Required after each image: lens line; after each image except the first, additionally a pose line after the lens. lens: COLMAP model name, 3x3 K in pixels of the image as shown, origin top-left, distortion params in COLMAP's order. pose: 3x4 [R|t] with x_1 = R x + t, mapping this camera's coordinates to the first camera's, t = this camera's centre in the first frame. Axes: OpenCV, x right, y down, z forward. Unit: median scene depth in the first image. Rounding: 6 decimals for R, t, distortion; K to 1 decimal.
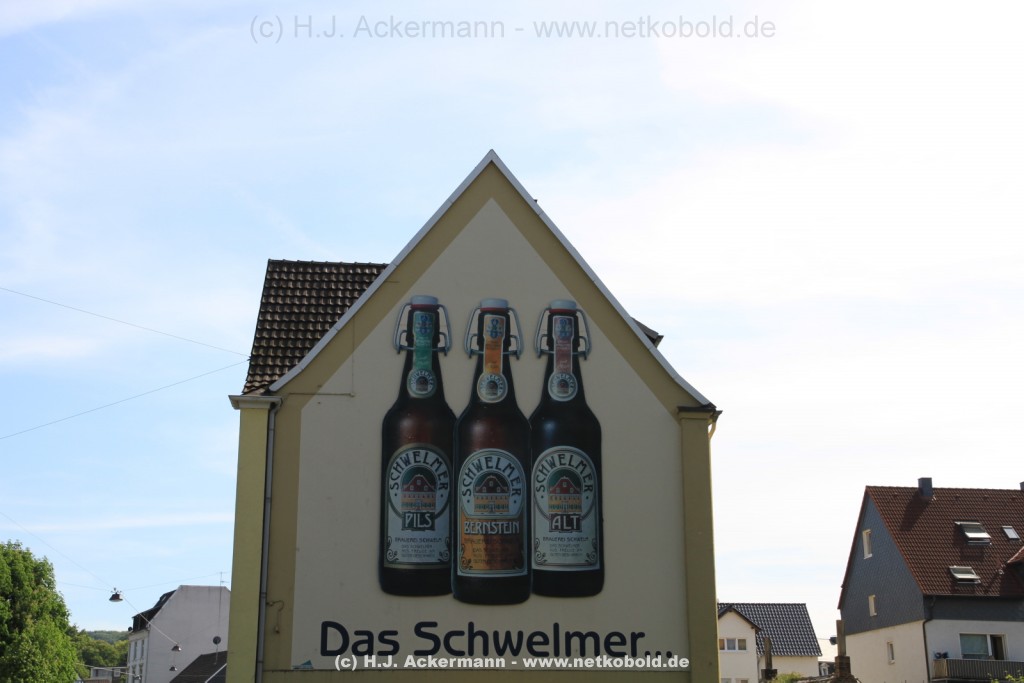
lens RADIAL K [[1503.5, 0, 509.3], [0, 1503.5, 338.2], [0, 0, 1]] dist [0.139531, 0.132763]
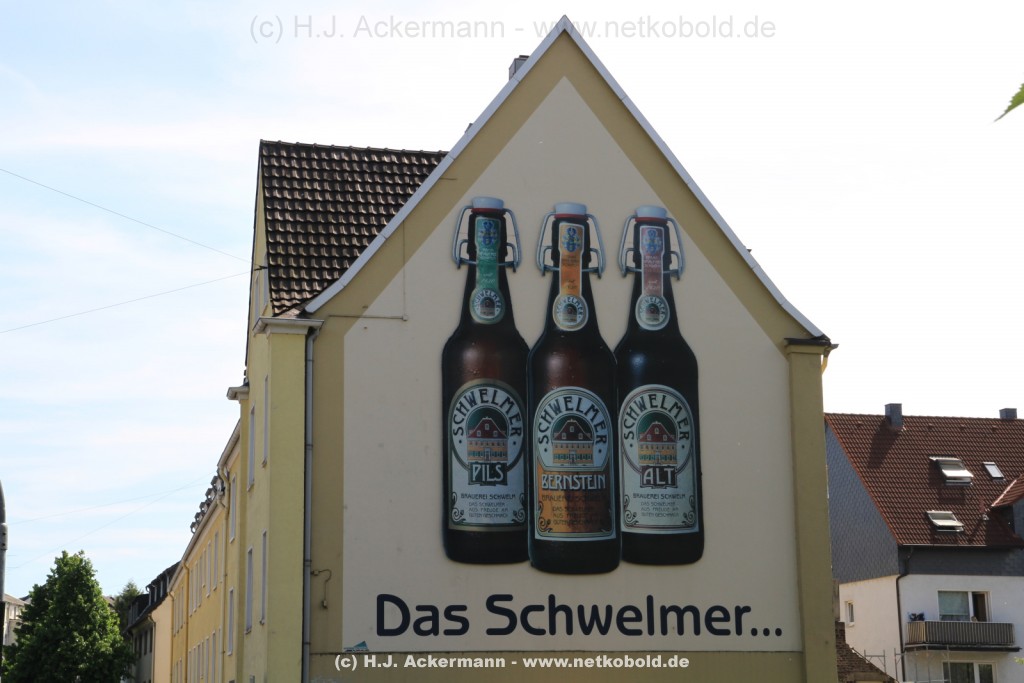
lens RADIAL K [[1967.3, 0, 512.0], [0, 1967.3, 341.5], [0, 0, 1]] dist [0.250612, 0.080152]
pose [[0.988401, 0.015725, 0.151053, -0.204266], [-0.026604, 0.997173, 0.070272, -0.025850], [-0.149521, -0.073476, 0.986025, -0.056206]]
